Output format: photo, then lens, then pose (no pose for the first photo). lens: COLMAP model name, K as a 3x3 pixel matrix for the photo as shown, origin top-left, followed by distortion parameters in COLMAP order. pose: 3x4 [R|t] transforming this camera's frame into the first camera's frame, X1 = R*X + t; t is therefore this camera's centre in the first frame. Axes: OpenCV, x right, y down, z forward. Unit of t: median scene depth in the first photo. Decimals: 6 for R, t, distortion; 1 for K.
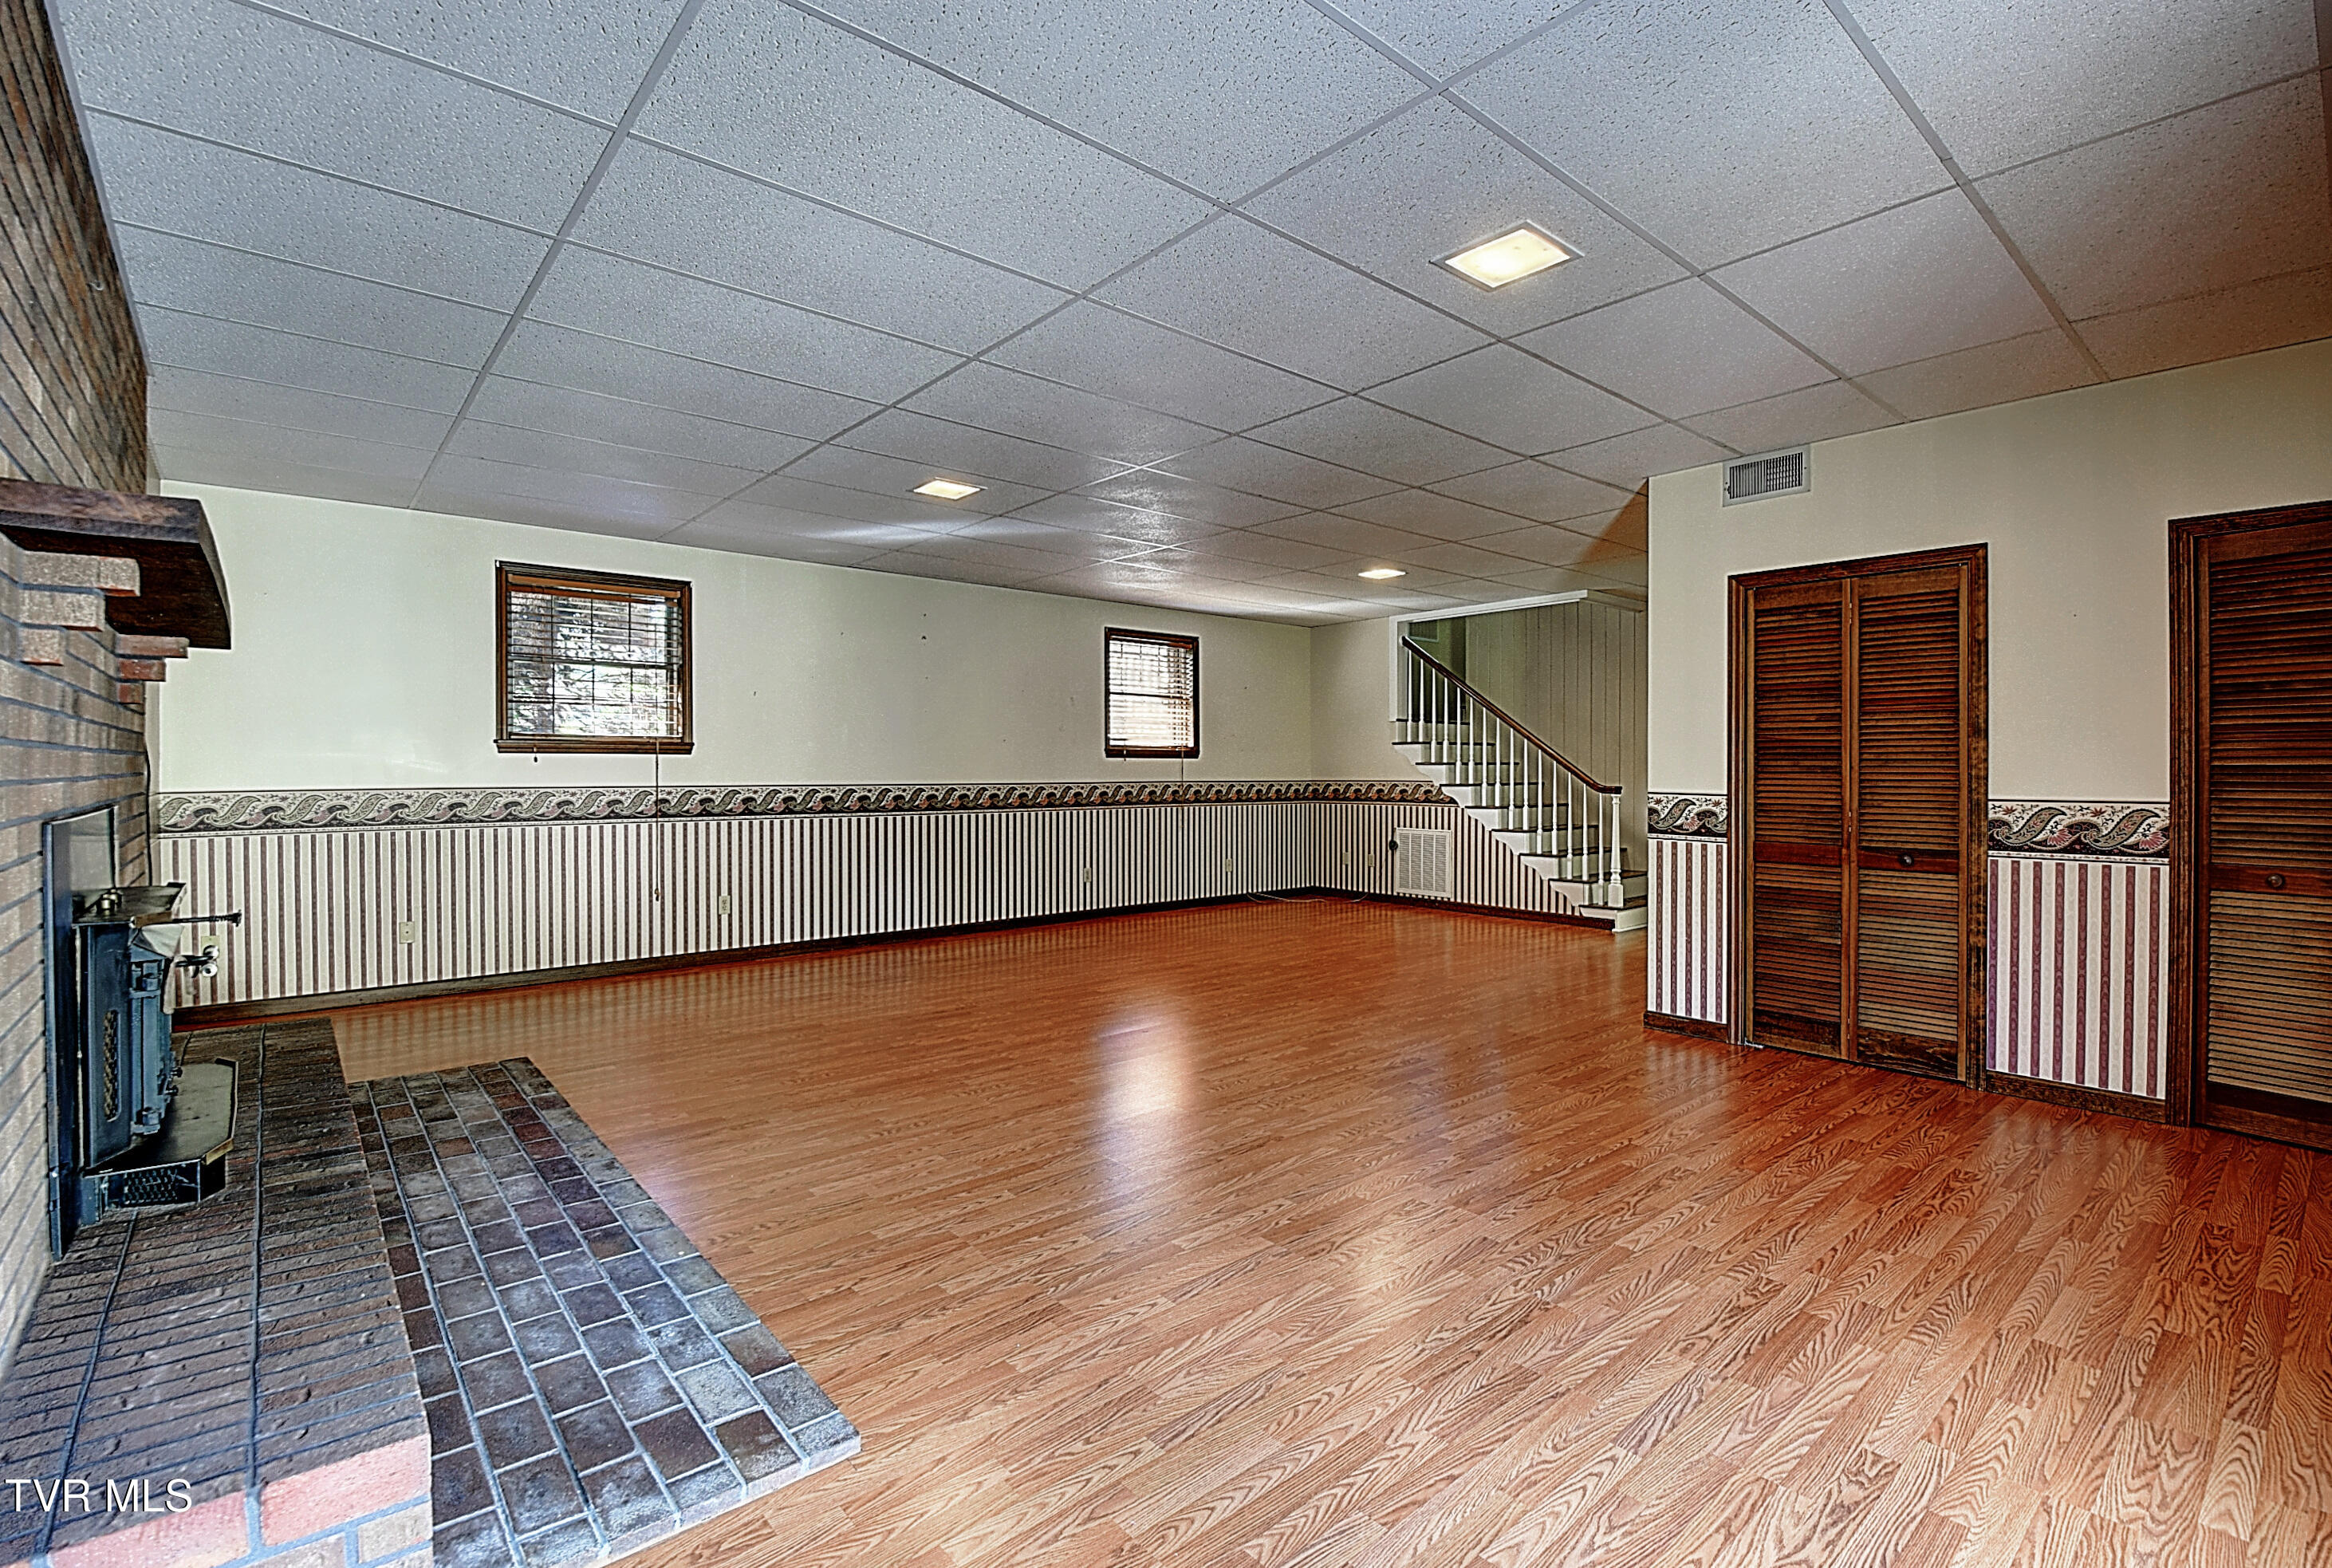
lens RADIAL K [[1050.2, 0, 1162.3], [0, 1050.2, 782.9], [0, 0, 1]] dist [0.005603, -0.000251]
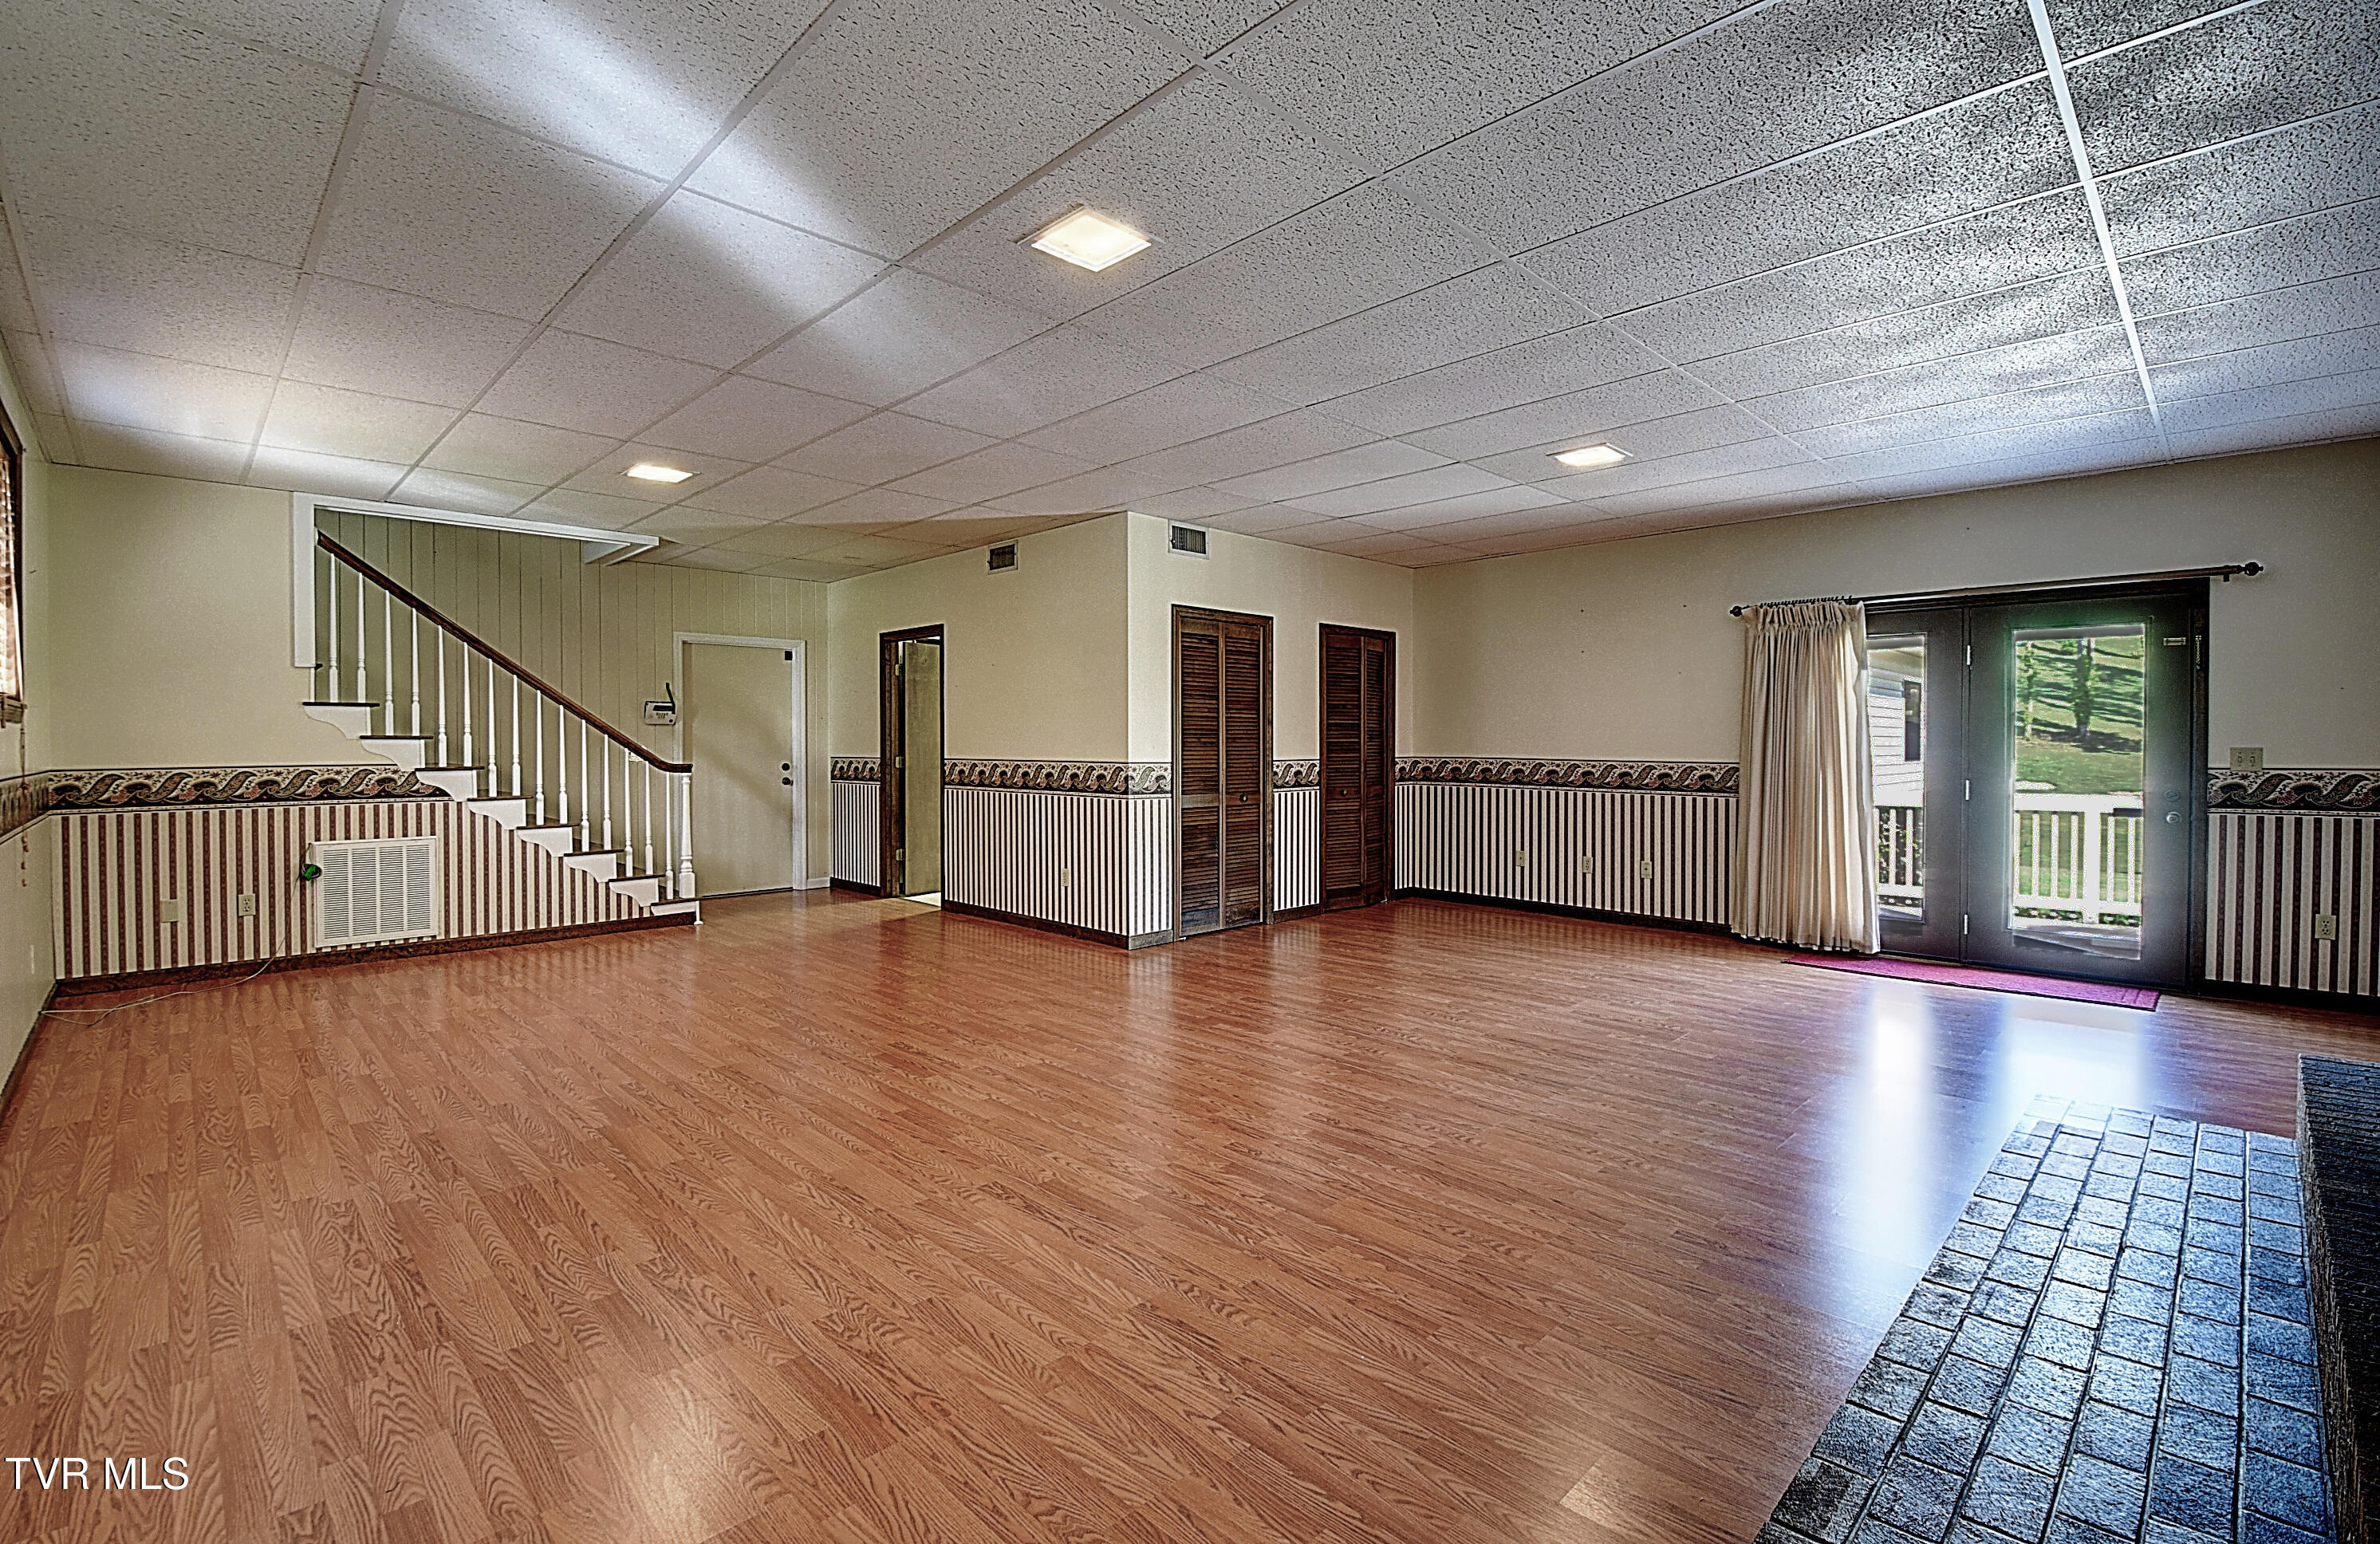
lens RADIAL K [[1044.0, 0, 1178.5], [0, 1044.0, 760.2], [0, 0, 1]] dist [-0.009155, -0.001067]
pose [[-0.070271, -0.014574, 0.997421, -0.829864], [0.015885, 0.999750, 0.015727, -0.012885], [-0.997401, 0.016949, -0.070022, 1.092009]]
